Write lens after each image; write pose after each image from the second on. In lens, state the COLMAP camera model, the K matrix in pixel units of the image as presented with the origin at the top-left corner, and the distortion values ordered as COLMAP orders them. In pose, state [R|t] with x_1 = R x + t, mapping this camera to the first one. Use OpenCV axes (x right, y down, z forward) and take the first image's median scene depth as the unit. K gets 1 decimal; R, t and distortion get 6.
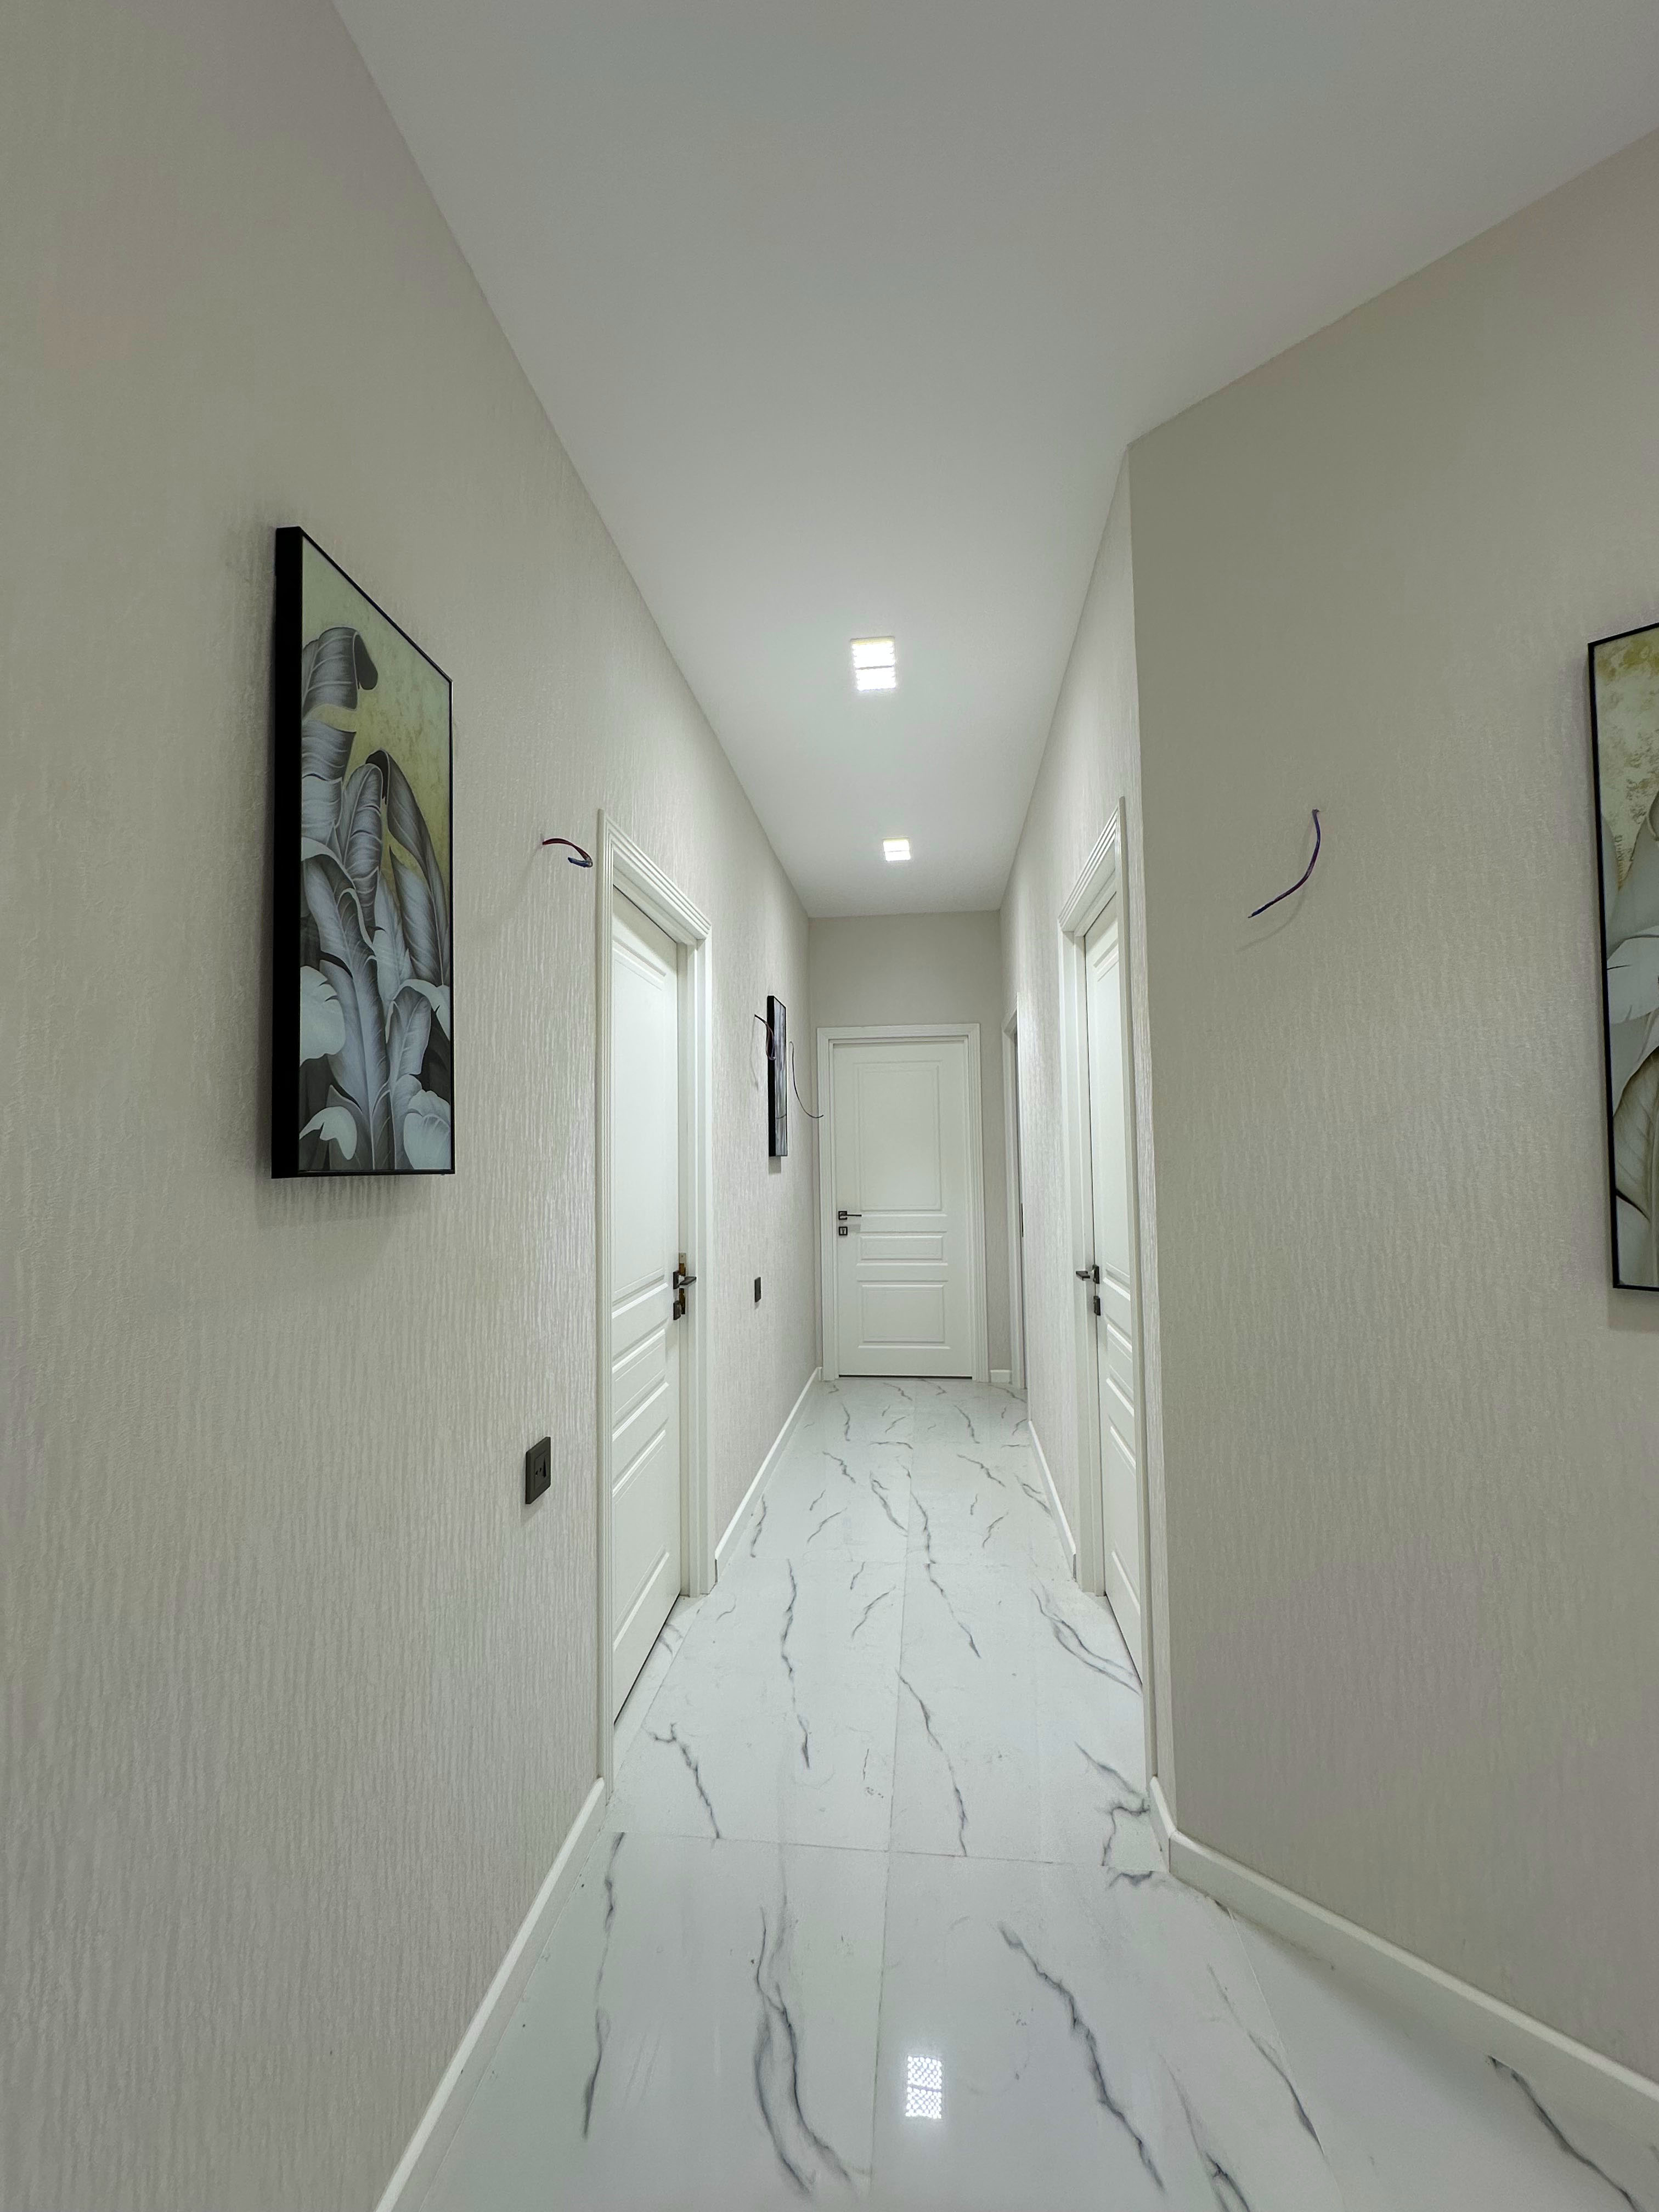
lens RADIAL K [[880.7, 0, 843.0], [0, 880.7, 1104.3], [0, 0, 1]] dist [-0.003238, 0.000713]
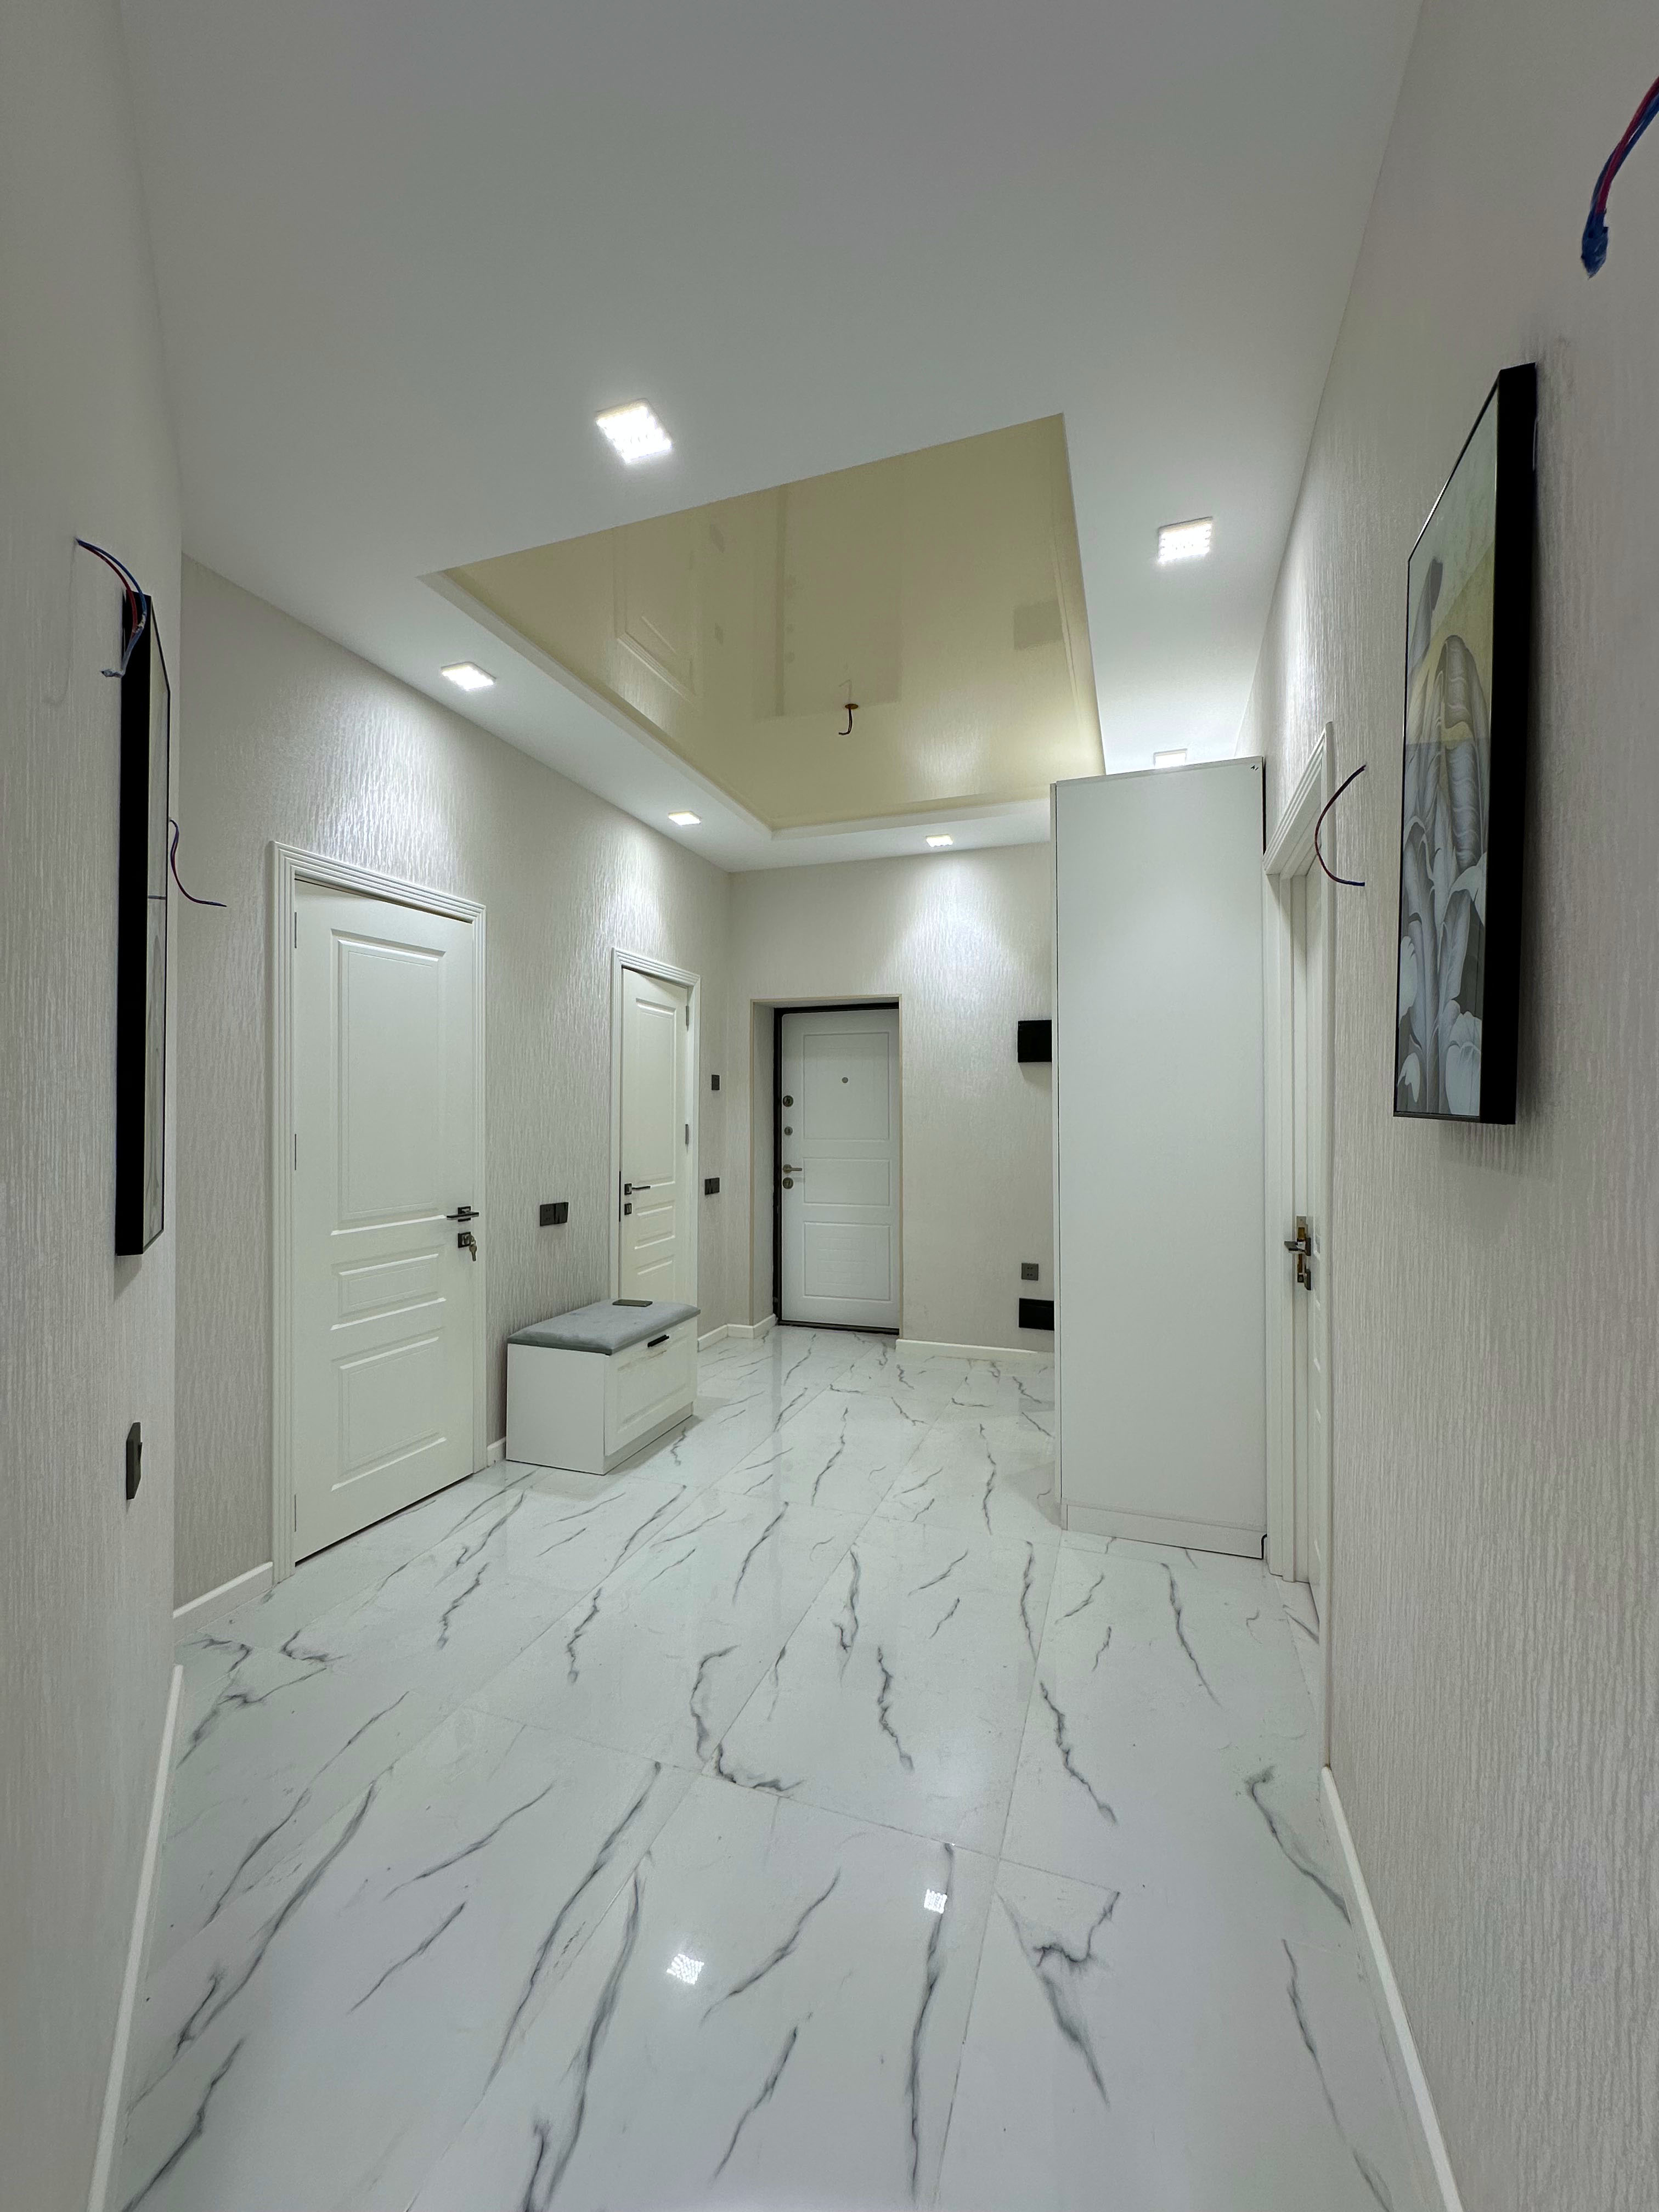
lens RADIAL K [[880.7, 0, 818.0], [0, 880.7, 1107.6], [0, 0, 1]] dist [-0.003238, 0.000713]
pose [[-0.964056, 0.015156, 0.265265, -0.129445], [0.000400, 0.998453, -0.055595, 0.108006], [-0.265697, -0.053491, -0.962571, 1.860453]]
